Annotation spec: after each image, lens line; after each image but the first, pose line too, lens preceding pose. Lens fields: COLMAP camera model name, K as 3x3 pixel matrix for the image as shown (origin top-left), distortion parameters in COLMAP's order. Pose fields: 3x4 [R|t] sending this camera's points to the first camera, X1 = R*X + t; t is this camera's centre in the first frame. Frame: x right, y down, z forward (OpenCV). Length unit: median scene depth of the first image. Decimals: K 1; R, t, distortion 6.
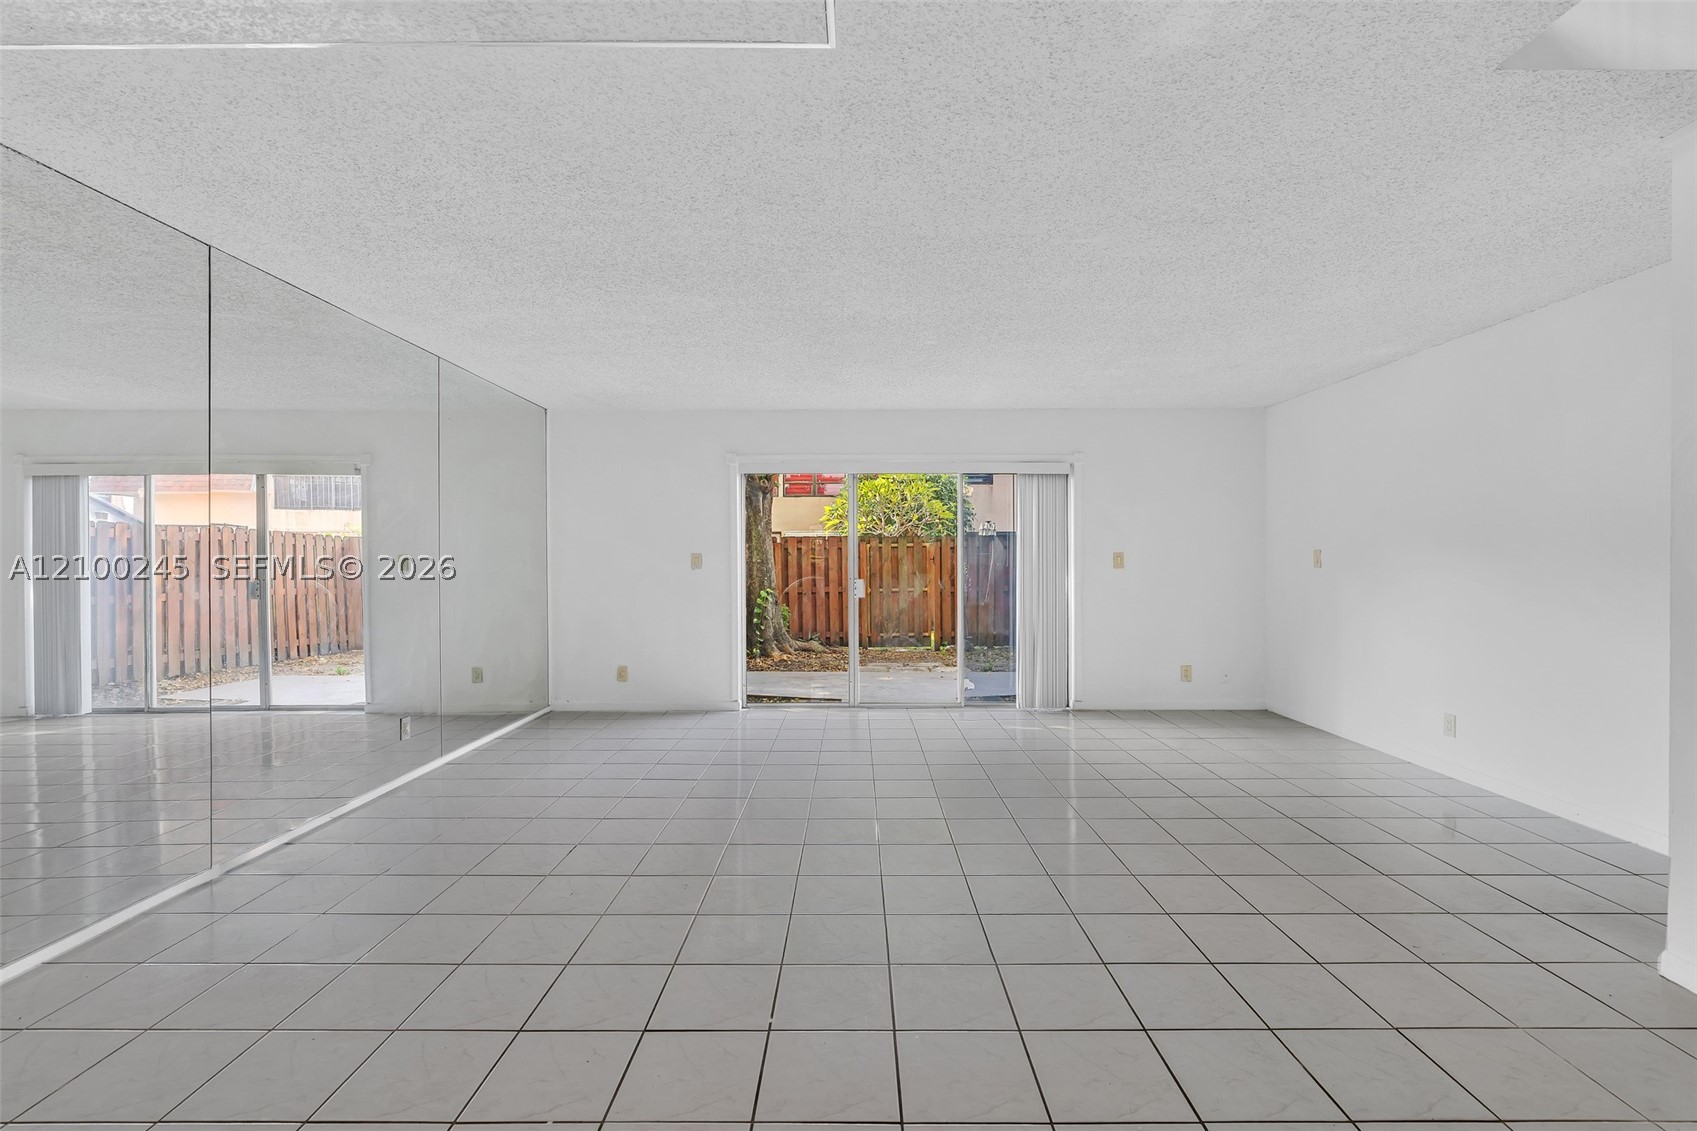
lens RADIAL K [[767.5, 0, 852.2], [0, 767.5, 557.2], [0, 0, 1]] dist [-0.009642, 0.004296]
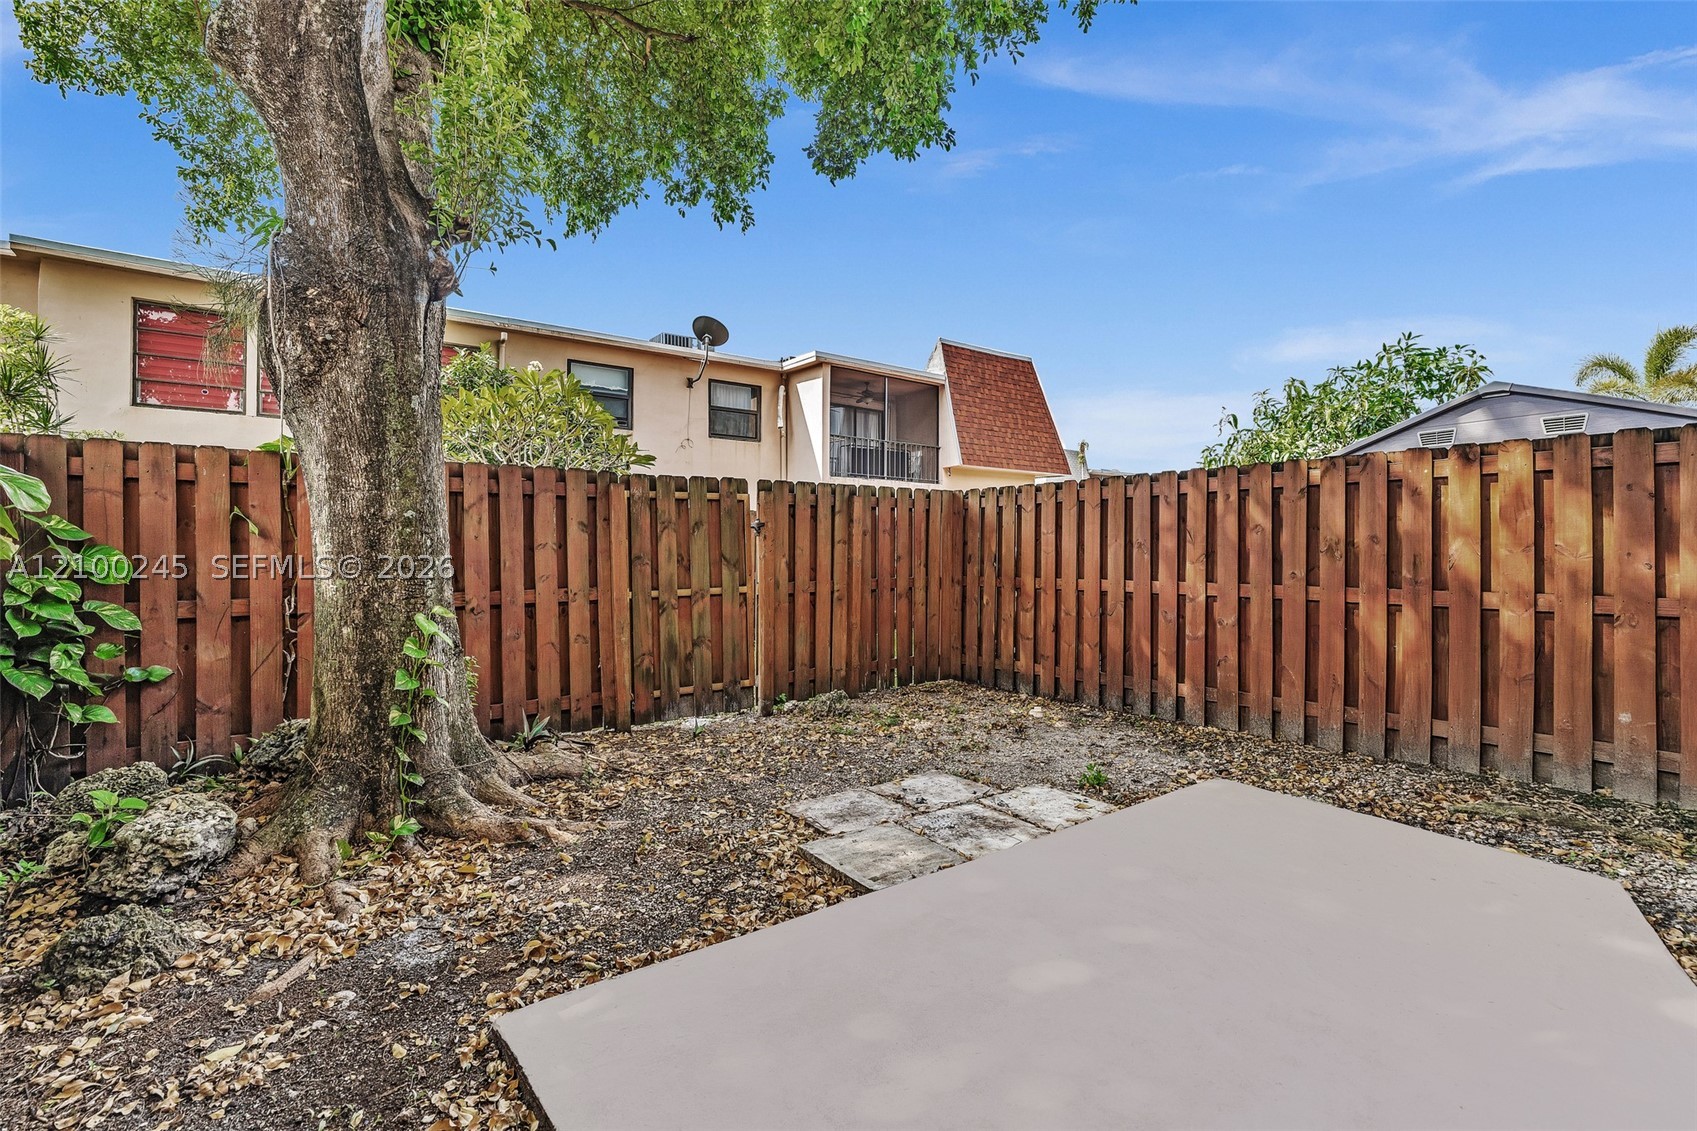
lens RADIAL K [[763.6, 0, 861.7], [0, 763.6, 548.3], [0, 0, 1]] dist [-0.009802, 0.004879]
pose [[0.788369, 0.007729, 0.615153, -0.280759], [-0.012786, 0.999911, 0.003823, 0.024585], [-0.615069, -0.010879, 0.788398, 1.124766]]
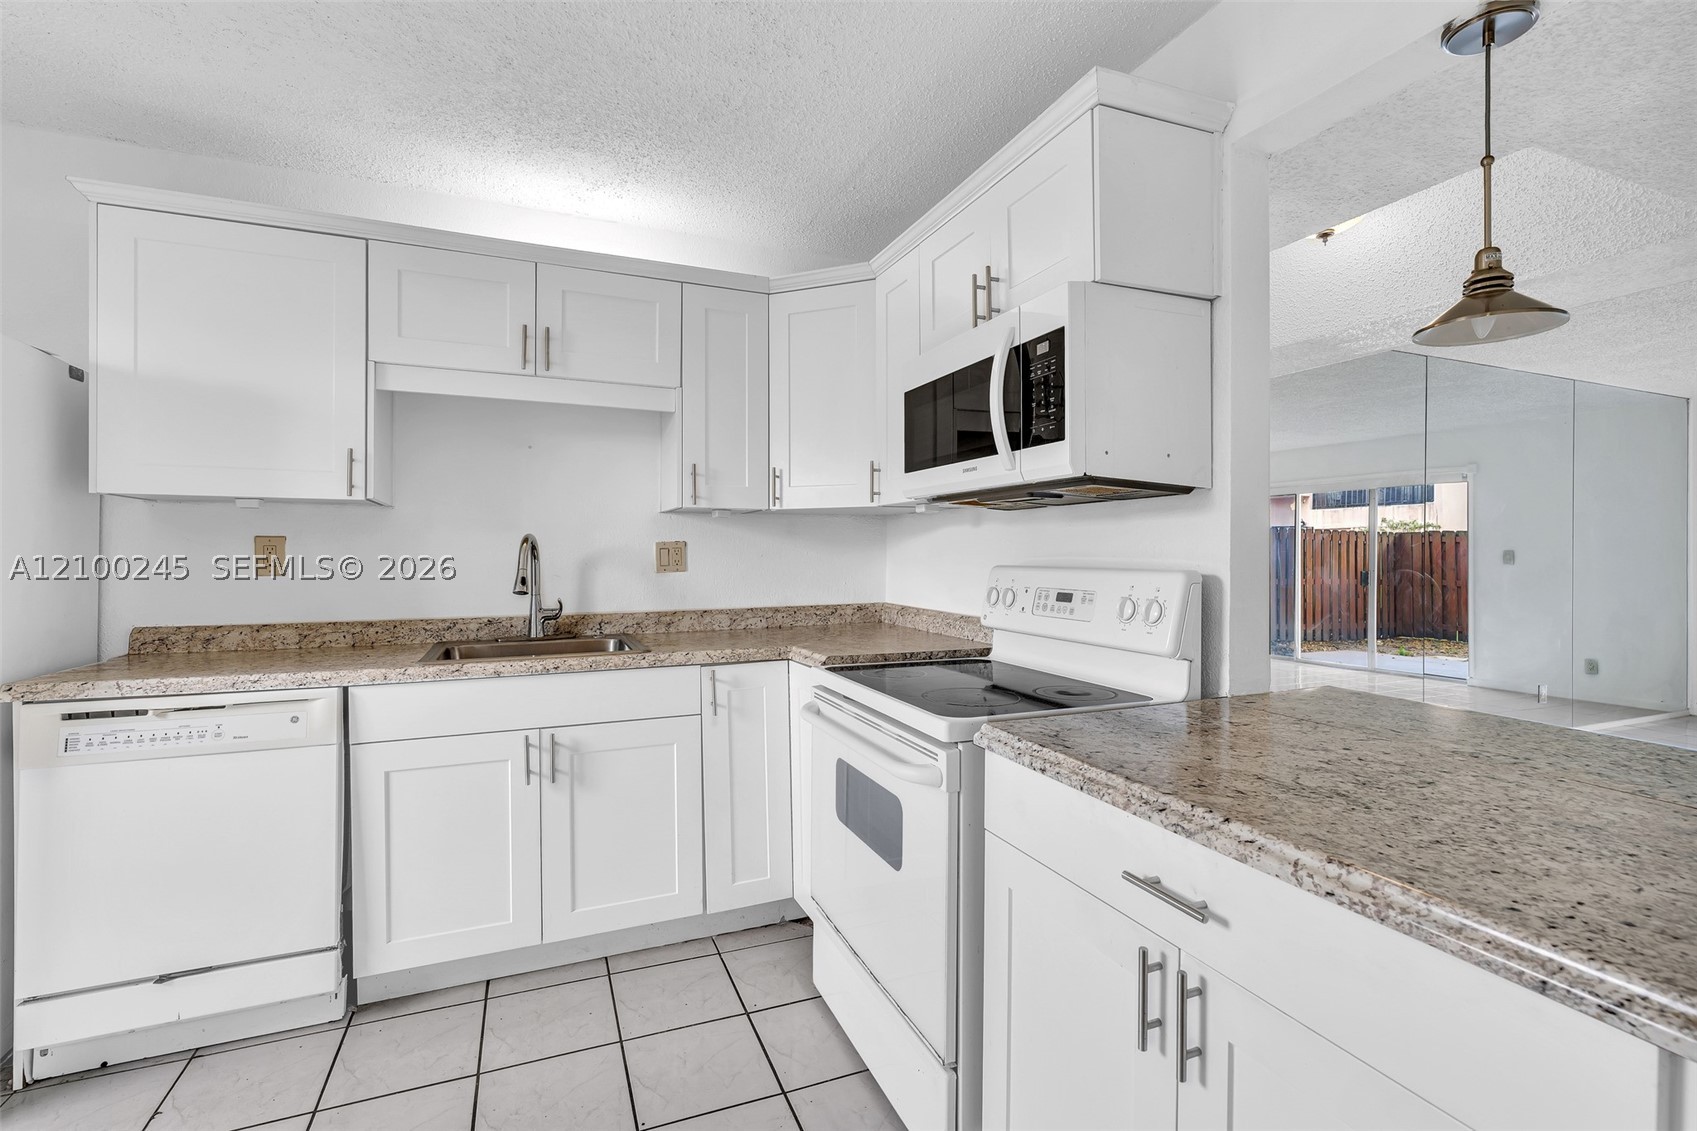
lens RADIAL K [[767.5, 0, 849.0], [0, 767.5, 555.5], [0, 0, 1]] dist [-0.009642, 0.004296]
pose [[0.390776, 0.006726, -0.920461, 0.067771], [-0.001554, 0.999977, 0.006647, -0.001236], [0.920484, -0.001167, 0.390777, -0.314584]]
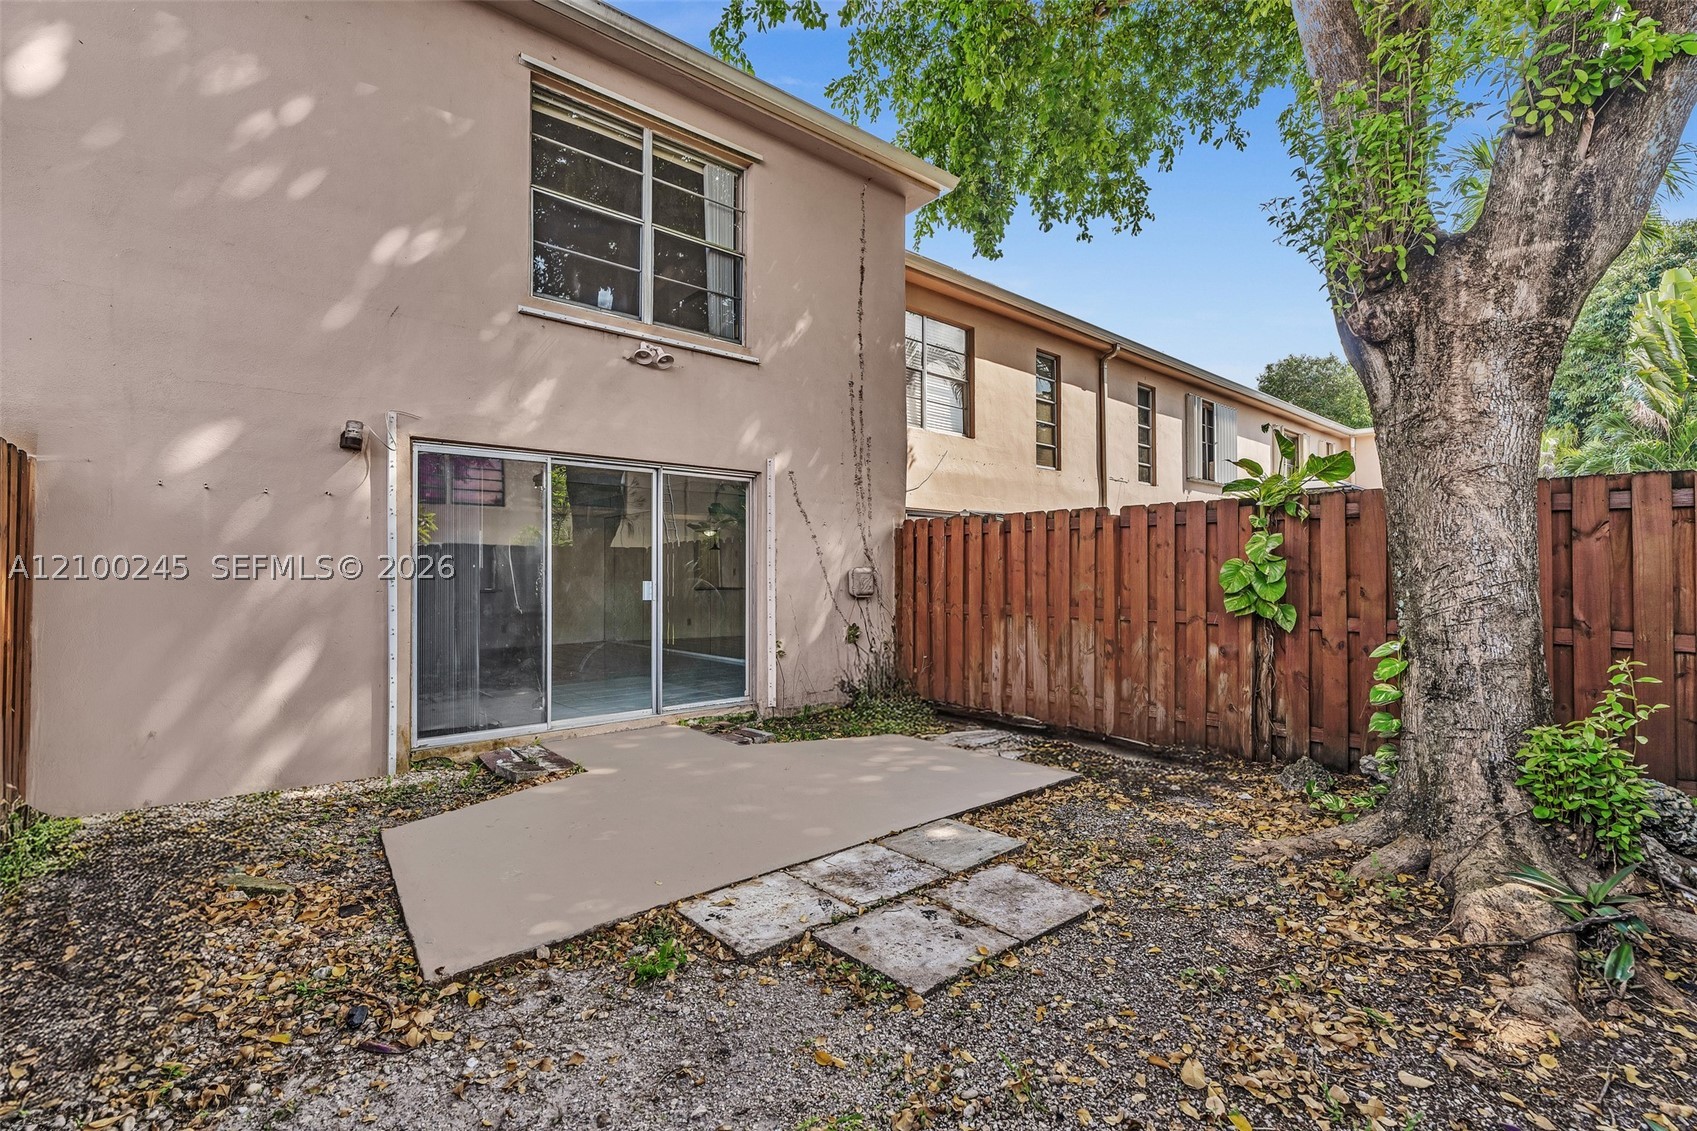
lens RADIAL K [[763.6, 0, 845.7], [0, 763.6, 572.9], [0, 0, 1]] dist [-0.009802, 0.004879]
pose [[-0.755511, 0.003698, -0.655125, 0.448723], [0.009436, 0.999942, -0.005237, 0.024926], [0.655067, -0.010138, -0.755502, 1.866386]]
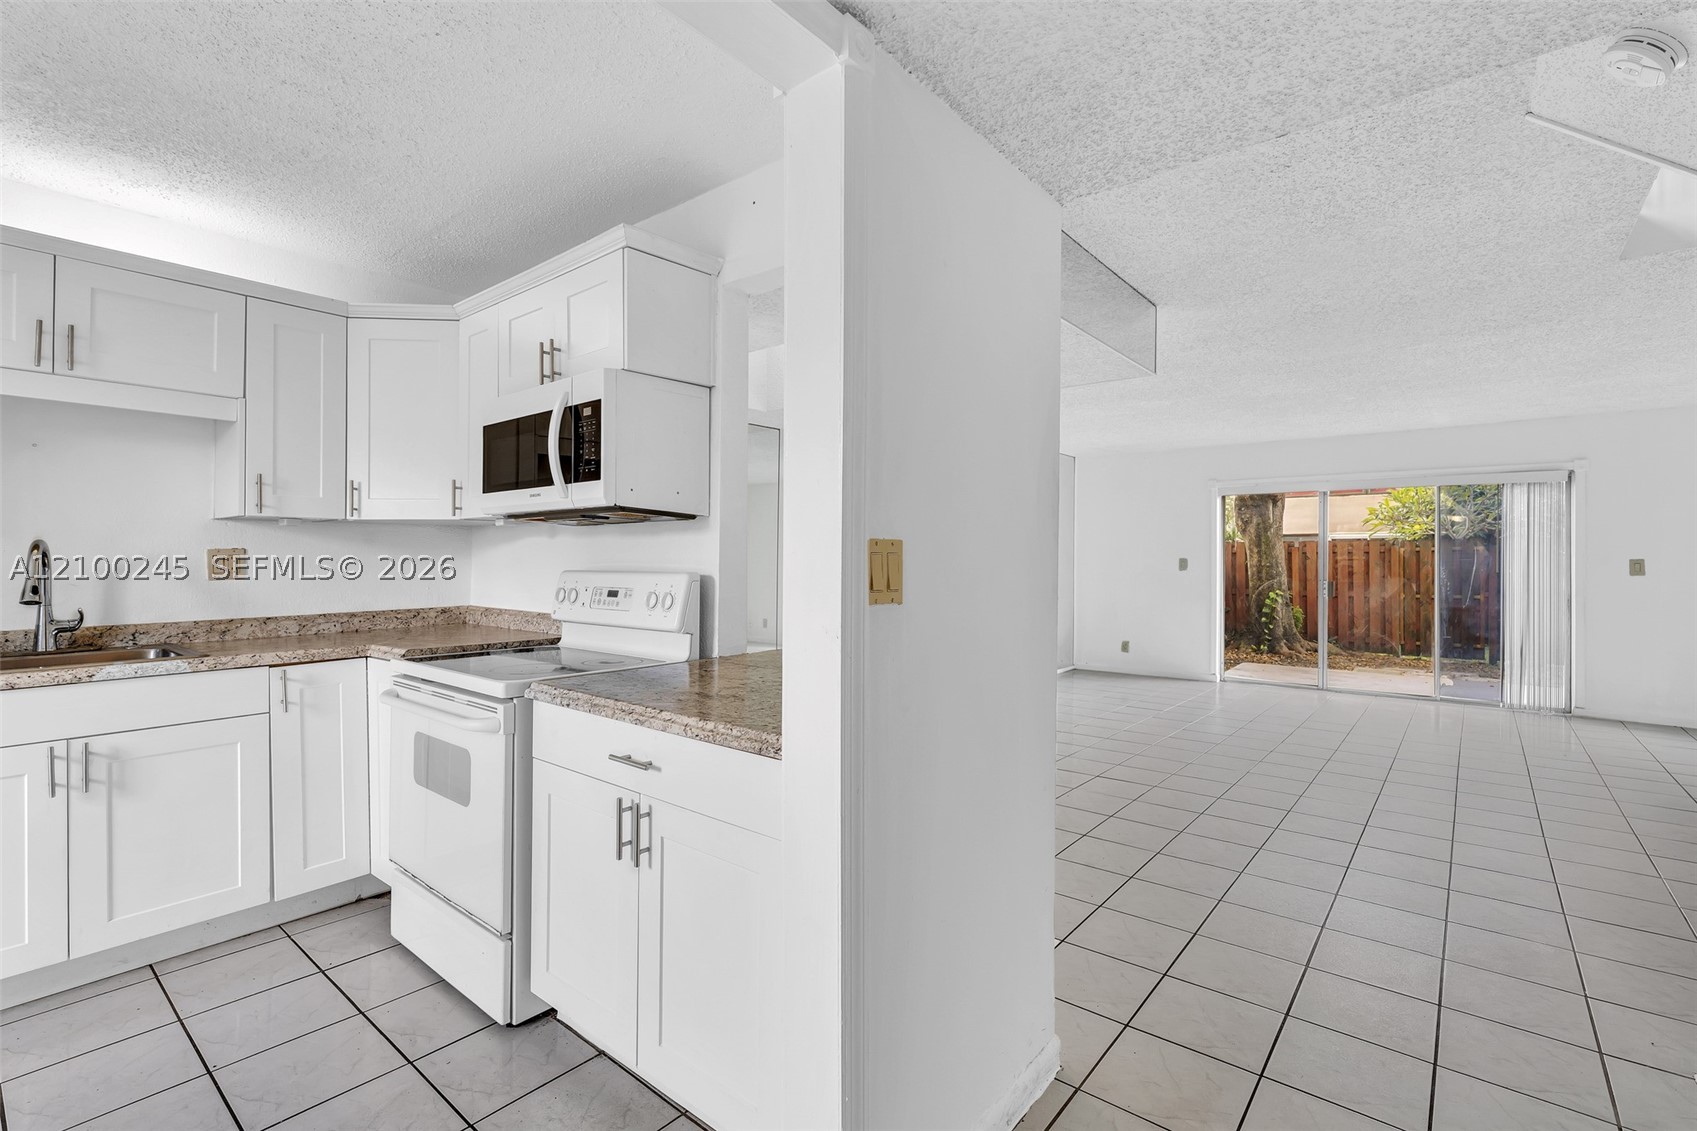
lens RADIAL K [[767.5, 0, 855.9], [0, 767.5, 555.4], [0, 0, 1]] dist [-0.009642, 0.004296]
pose [[0.779273, -0.000302, -0.626684, 0.175265], [-0.003517, 0.999982, -0.004856, -0.001517], [0.626674, 0.005988, 0.779258, -0.351755]]
